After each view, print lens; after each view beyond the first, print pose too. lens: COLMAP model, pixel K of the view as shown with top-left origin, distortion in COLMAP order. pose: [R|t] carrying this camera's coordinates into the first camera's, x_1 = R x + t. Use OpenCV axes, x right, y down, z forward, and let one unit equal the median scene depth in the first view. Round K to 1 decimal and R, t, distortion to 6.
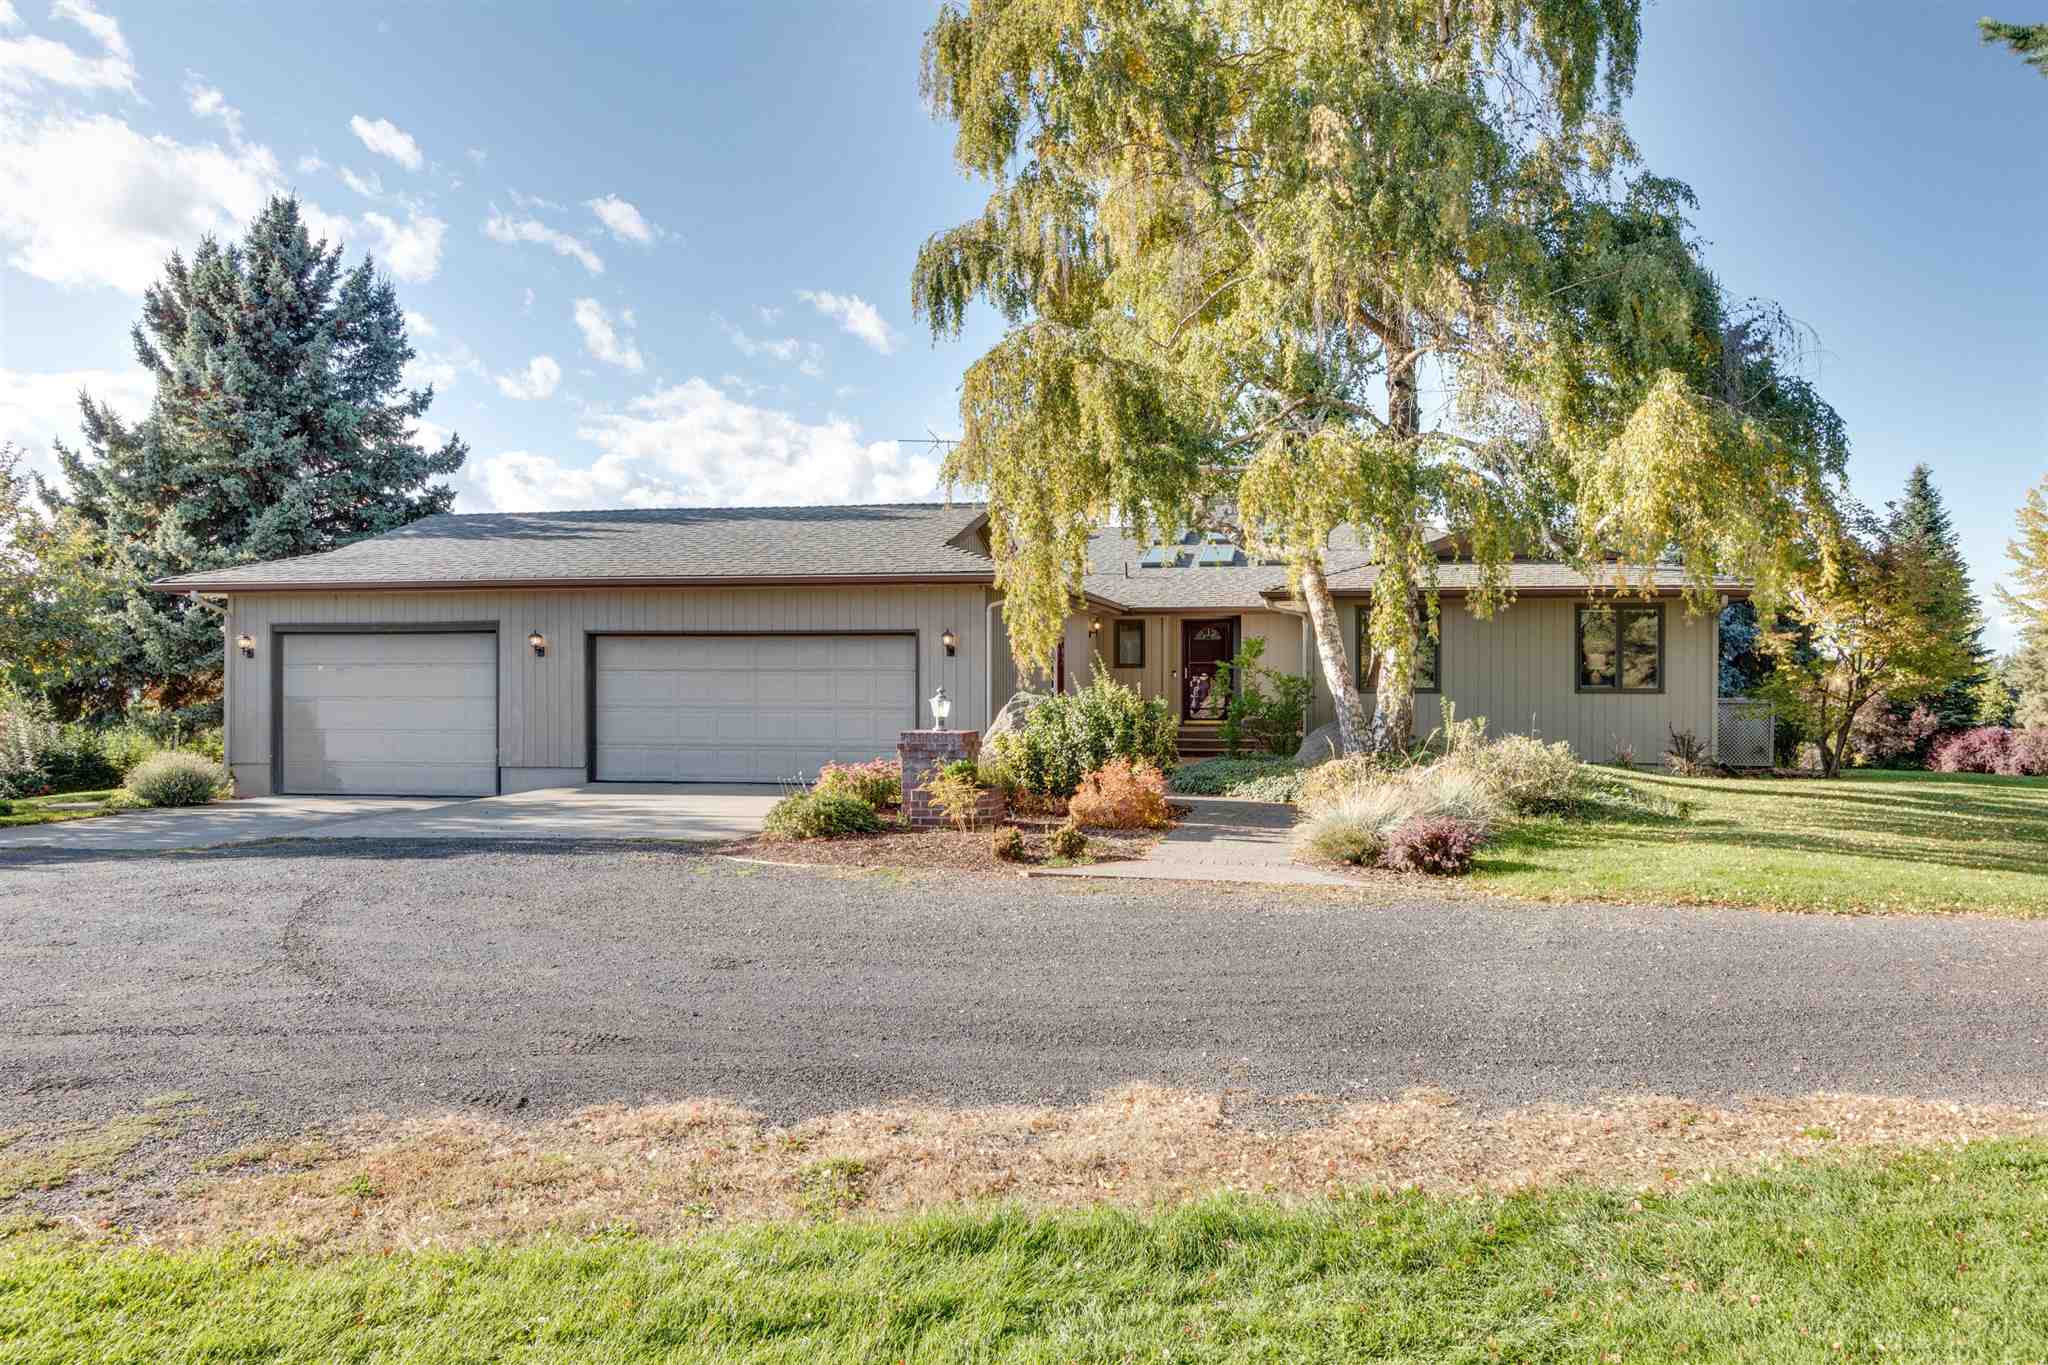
lens RADIAL K [[1429.7, 0, 1025.3], [0, 1429.7, 685.4], [0, 0, 1]] dist [-0.001406, 0.000577]
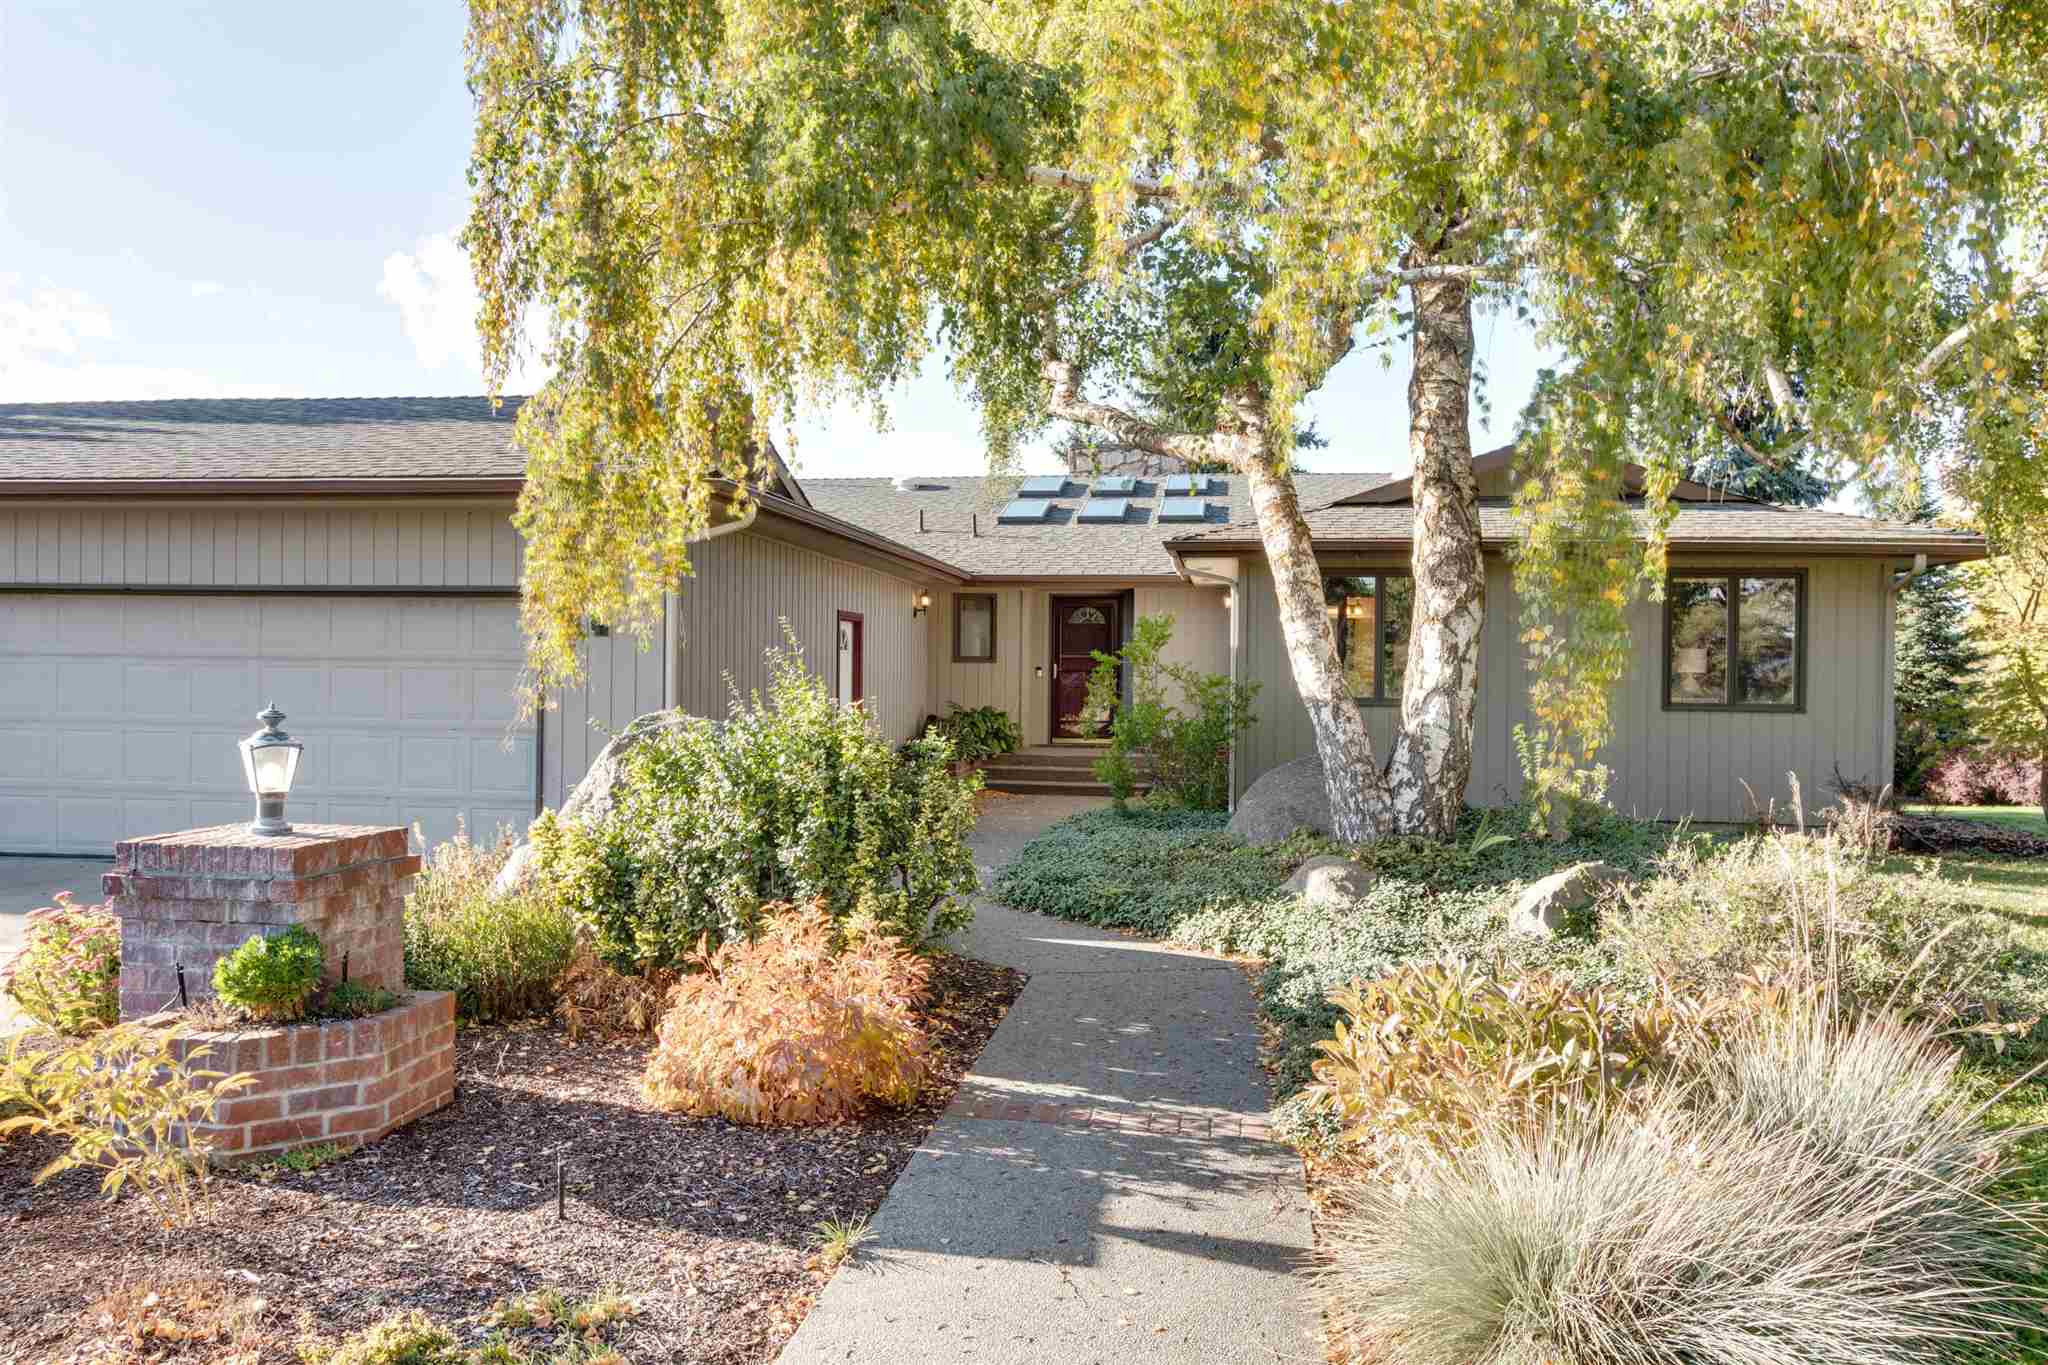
lens RADIAL K [[1429.7, 0, 1023.5], [0, 1429.7, 679.9], [0, 0, 1]] dist [-0.001406, 0.000577]
pose [[0.997296, 0.010398, 0.072745, 0.064941], [-0.010321, 0.999946, -0.001432, -0.004318], [-0.072756, 0.000677, 0.997350, 0.428608]]
